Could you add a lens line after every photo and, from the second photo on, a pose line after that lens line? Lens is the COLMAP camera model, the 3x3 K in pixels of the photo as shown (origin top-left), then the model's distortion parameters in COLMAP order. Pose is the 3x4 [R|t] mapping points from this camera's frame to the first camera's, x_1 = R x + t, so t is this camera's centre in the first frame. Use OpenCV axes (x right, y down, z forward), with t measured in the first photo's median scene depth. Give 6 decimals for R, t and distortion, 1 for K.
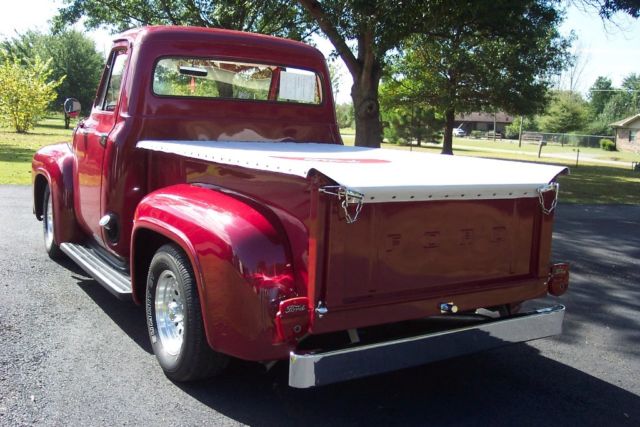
lens RADIAL K [[703.5, 0, 324.7], [0, 703.5, 204.1], [0, 0, 1]] dist [-0.154705, 0.262540]
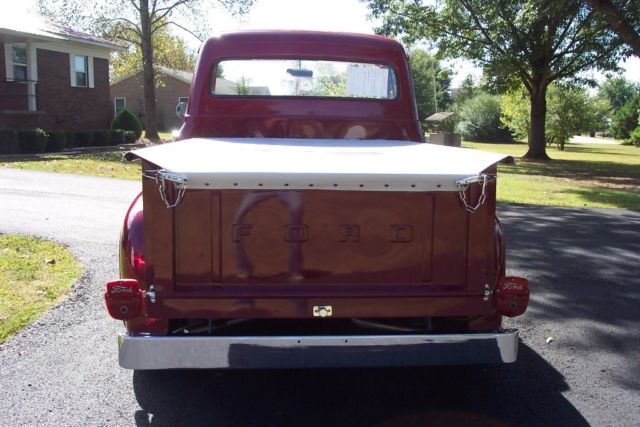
lens RADIAL K [[703.5, 0, 324.7], [0, 703.5, 204.1], [0, 0, 1]] dist [-0.154705, 0.262540]
pose [[0.873670, 0.025351, -0.485858, 0.529773], [-0.034959, 0.999331, -0.010720, 0.018356], [0.485261, 0.026351, 0.873972, 0.187829]]
